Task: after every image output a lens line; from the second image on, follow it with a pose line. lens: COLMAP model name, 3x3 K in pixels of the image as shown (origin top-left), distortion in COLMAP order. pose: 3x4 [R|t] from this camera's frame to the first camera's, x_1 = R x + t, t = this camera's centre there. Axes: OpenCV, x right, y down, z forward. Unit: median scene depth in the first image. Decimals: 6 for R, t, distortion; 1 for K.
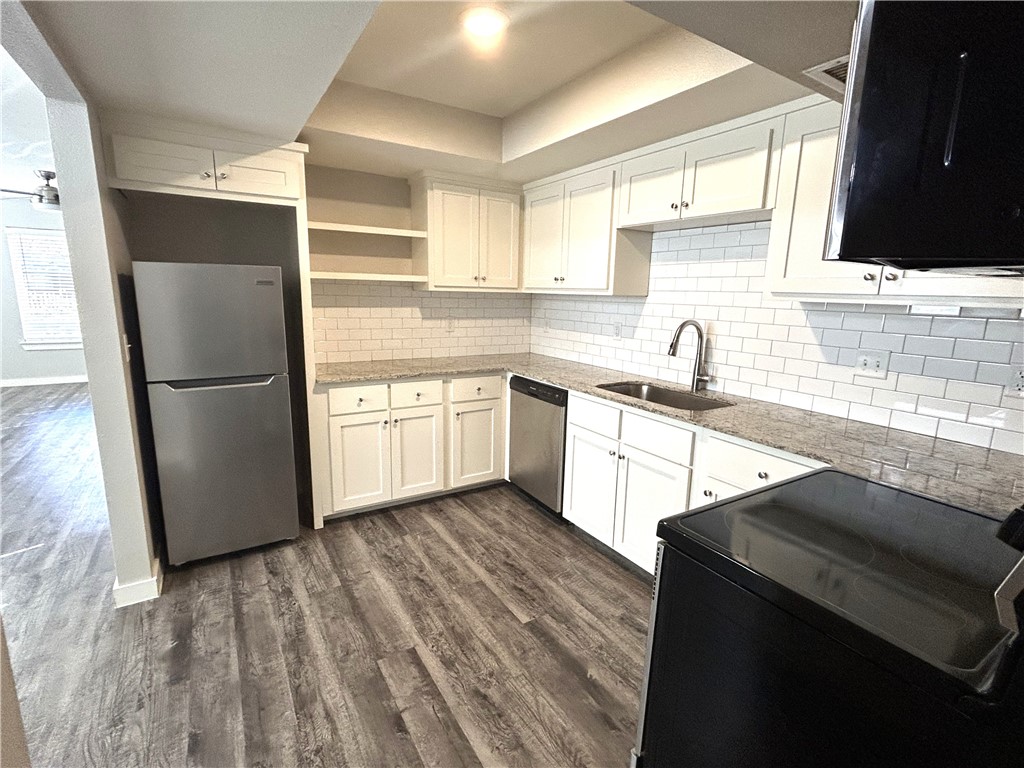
lens RADIAL K [[484.5, 0, 512.6], [0, 484.5, 384.6], [0, 0, 1]] dist [0.003889, 0.001624]
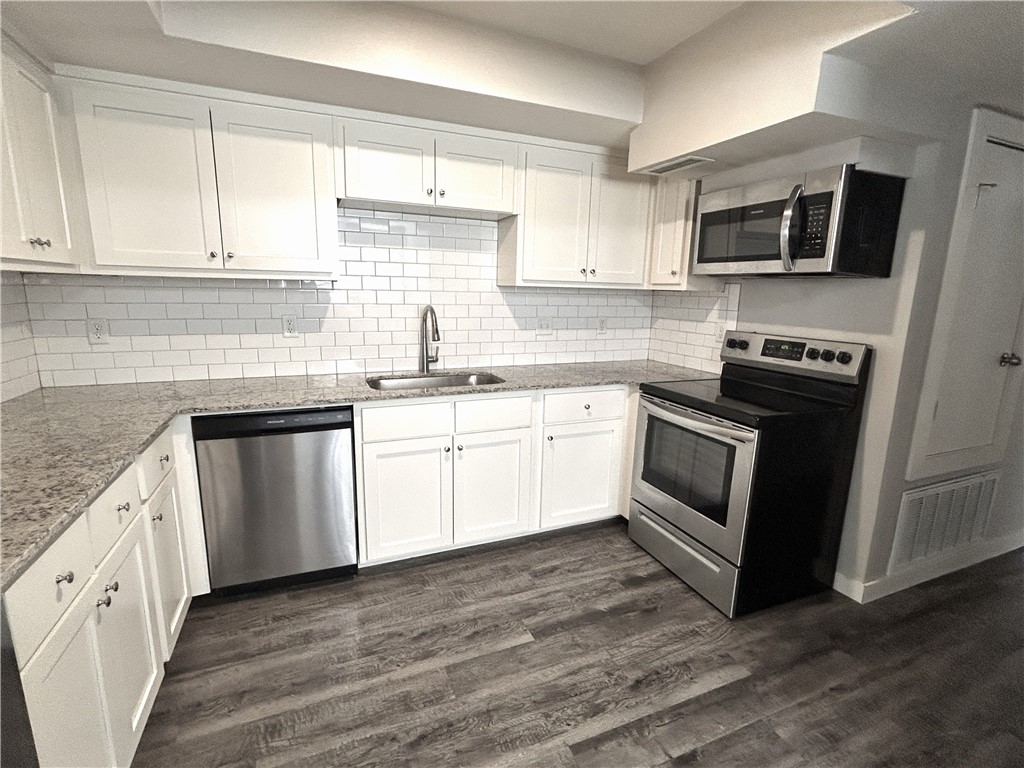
lens RADIAL K [[484.5, 0, 512.1], [0, 484.5, 381.8], [0, 0, 1]] dist [0.003889, 0.001624]
pose [[0.163693, -0.214620, 0.962883, -0.711210], [0.166187, 0.968098, 0.187530, -0.156798], [-0.972413, 0.129322, 0.194138, 0.727243]]
